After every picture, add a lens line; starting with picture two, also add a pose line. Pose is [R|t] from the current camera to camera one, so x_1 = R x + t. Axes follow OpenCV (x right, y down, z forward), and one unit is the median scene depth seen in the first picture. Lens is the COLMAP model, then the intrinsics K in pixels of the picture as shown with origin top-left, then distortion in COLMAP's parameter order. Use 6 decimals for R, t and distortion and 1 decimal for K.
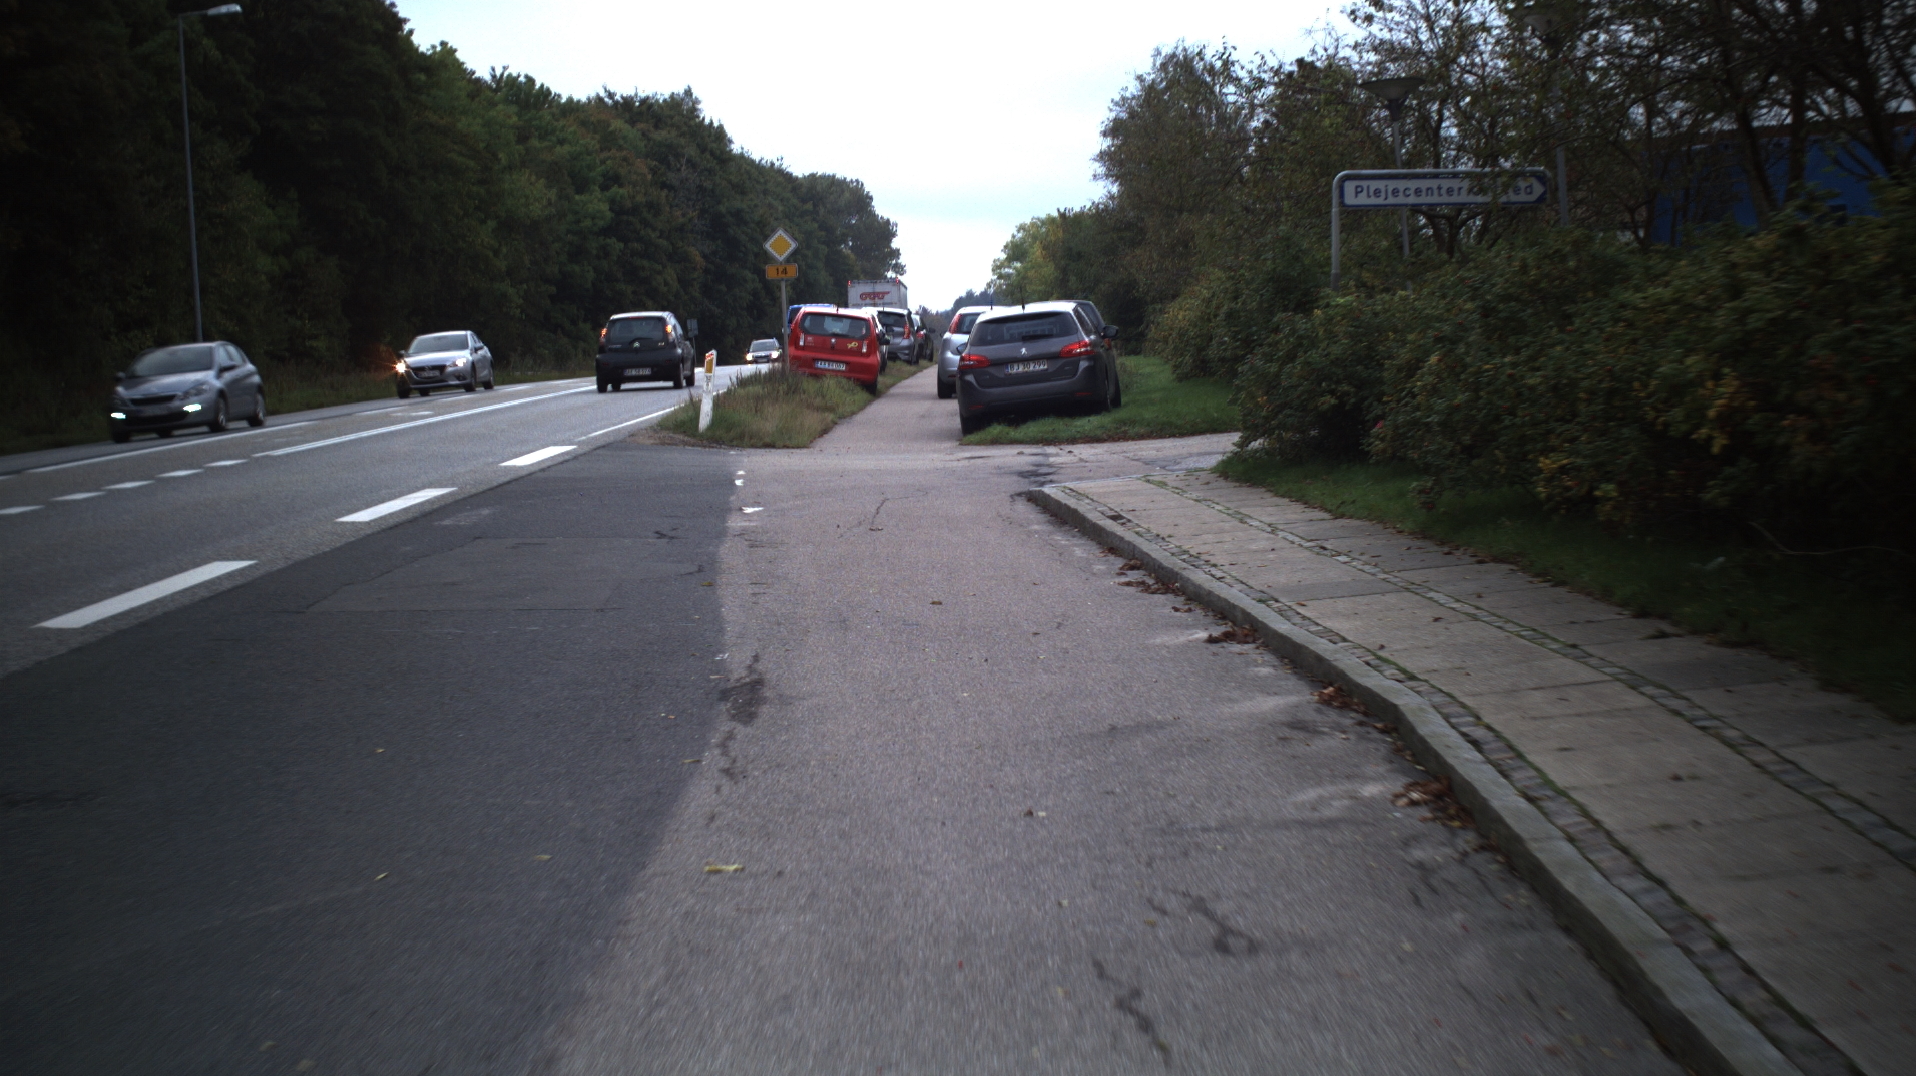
lens RADIAL K [[3408.5, 0, 958.0], [0, 3408.5, 538.0], [0, 0, 1]] dist [-0.257356, -0.132460]
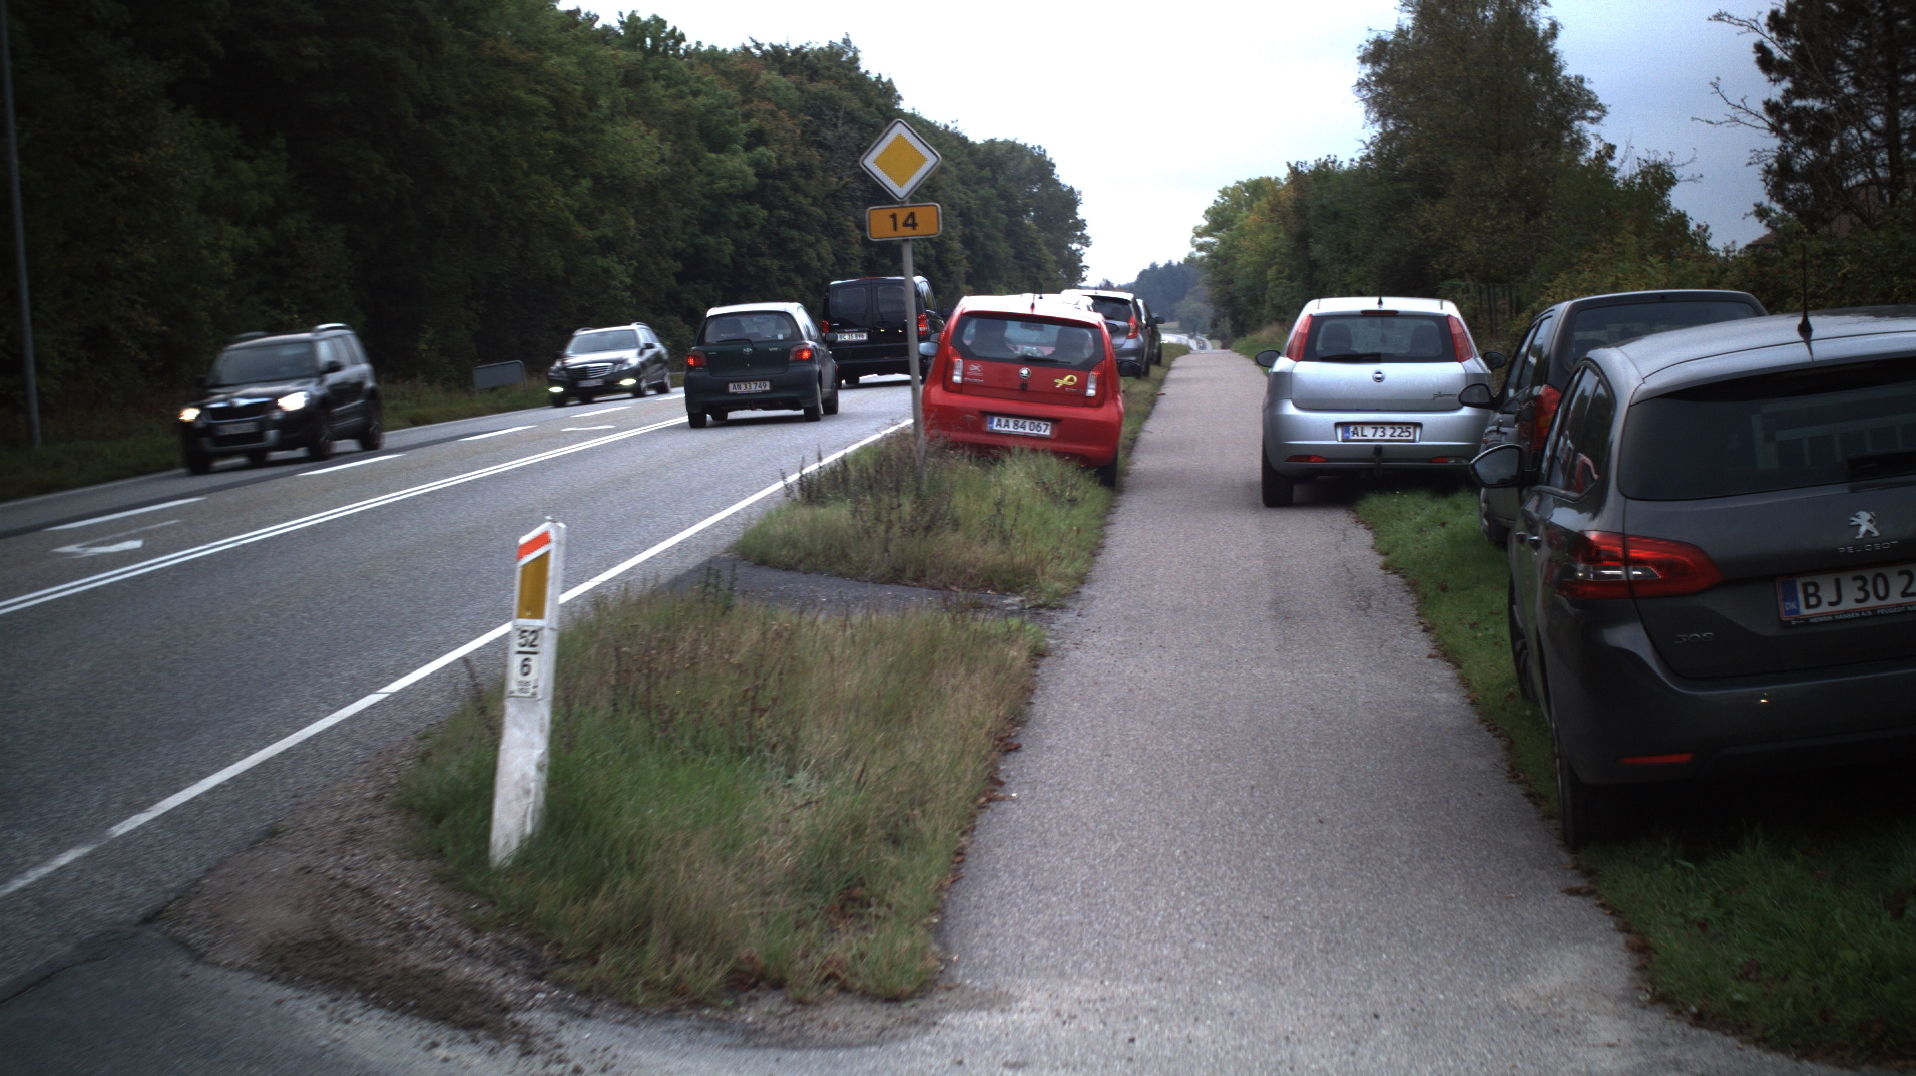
lens RADIAL K [[3408.5, 0, 958.0], [0, 3408.5, 538.0], [0, 0, 1]] dist [-0.257356, -0.132460]
pose [[0.998536, -0.007444, -0.053582, -0.013421], [0.007863, 0.999940, 0.007618, -0.024959], [0.053522, -0.008028, 0.998534, 0.341966]]
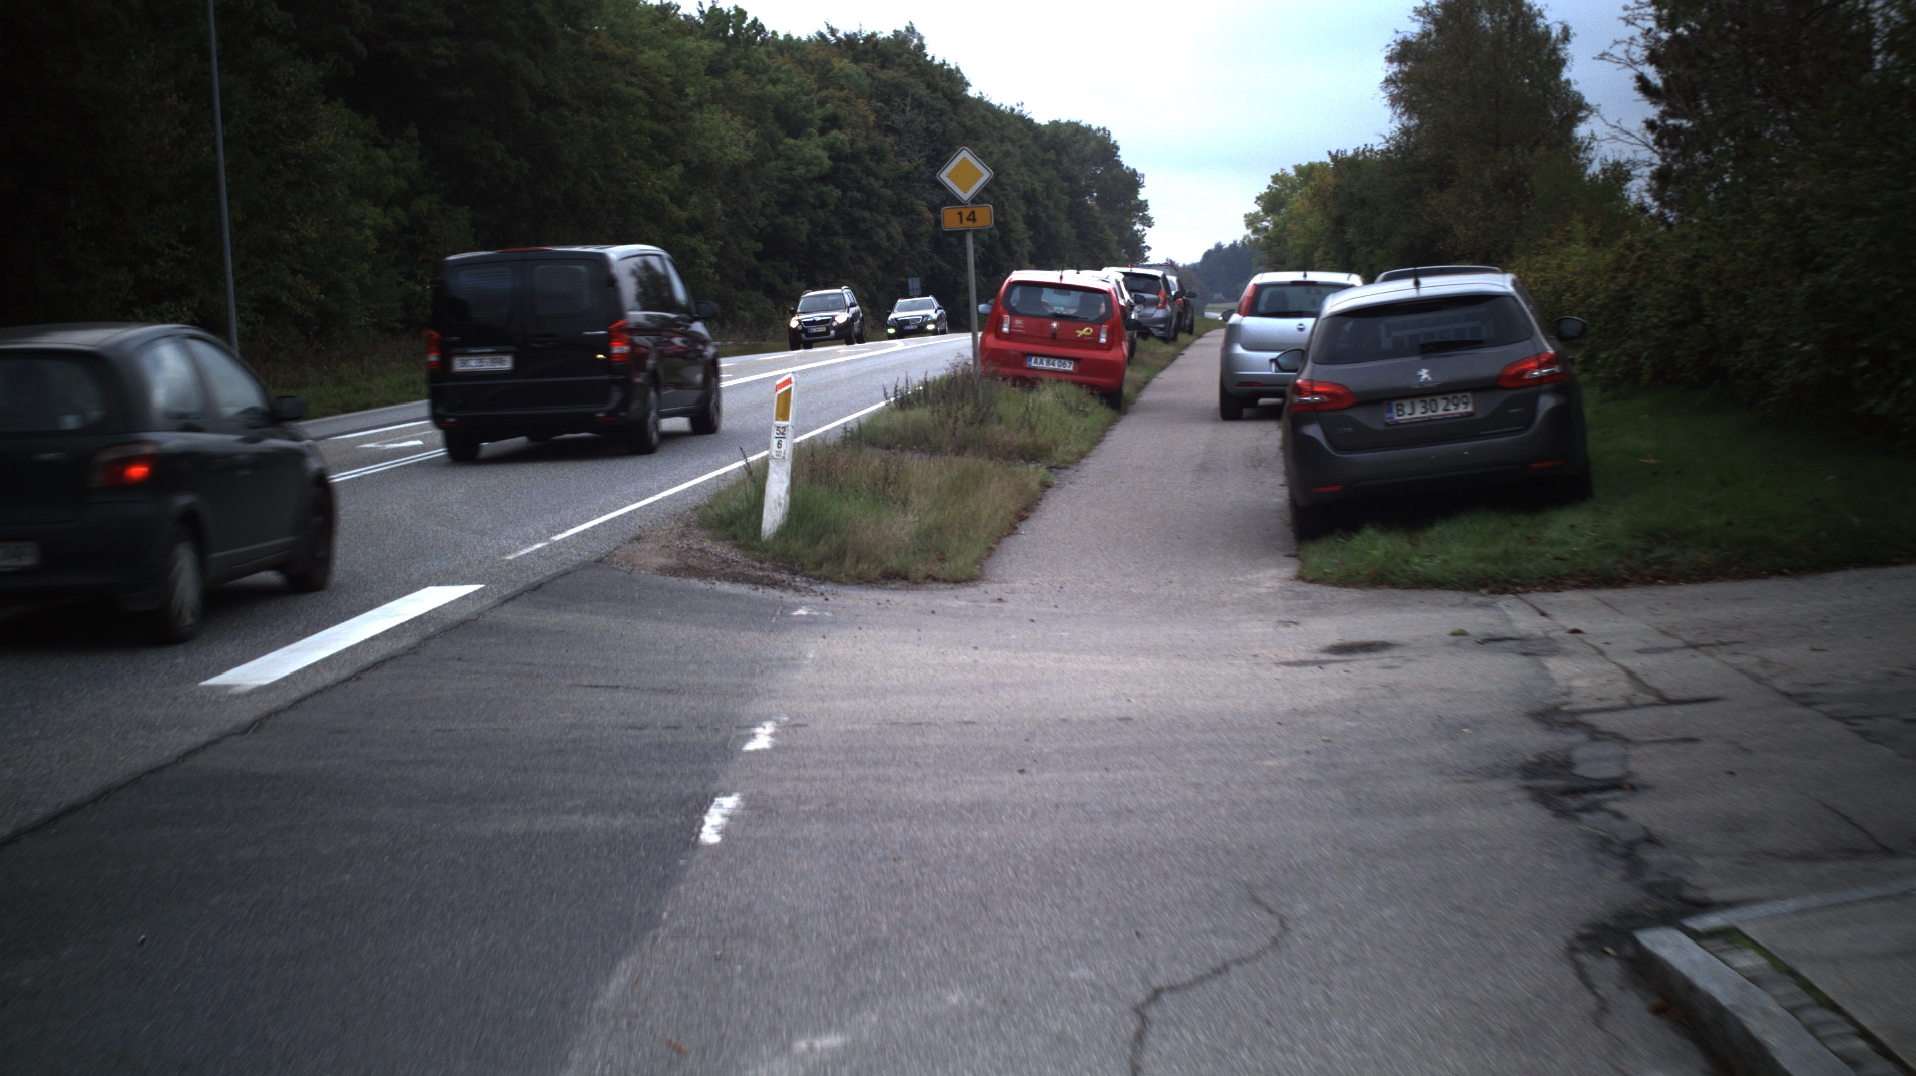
lens RADIAL K [[3408.5, 0, 958.0], [0, 3408.5, 538.0], [0, 0, 1]] dist [-0.257356, -0.132460]
pose [[0.997369, -0.000463, -0.072494, -0.005293], [0.001460, 0.999905, 0.013701, -0.017088], [0.072481, -0.013771, 0.997275, 0.228971]]
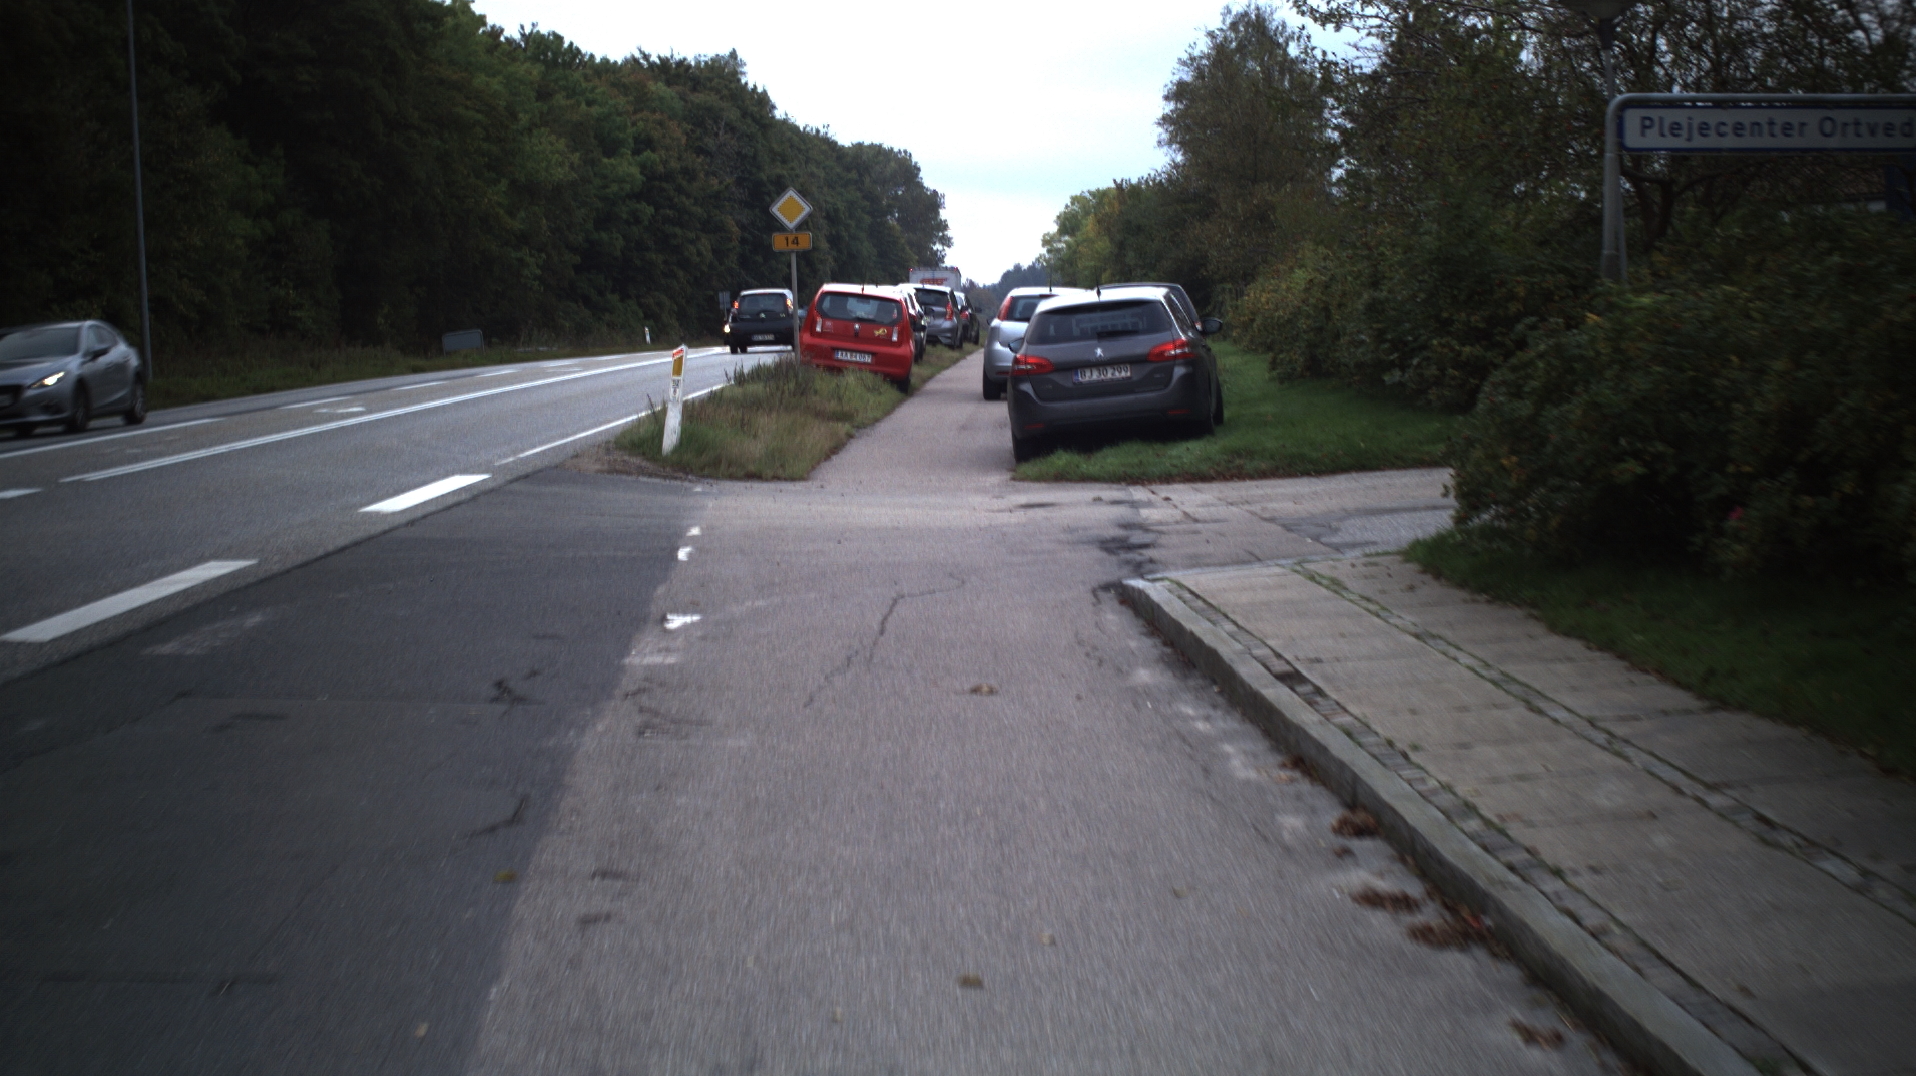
lens RADIAL K [[3408.5, 0, 958.0], [0, 3408.5, 538.0], [0, 0, 1]] dist [-0.257356, -0.132460]
pose [[0.999824, 0.013692, -0.012856, -0.000626], [-0.013590, 0.999876, 0.007997, -0.008845], [0.012964, -0.007821, 0.999885, 0.114228]]
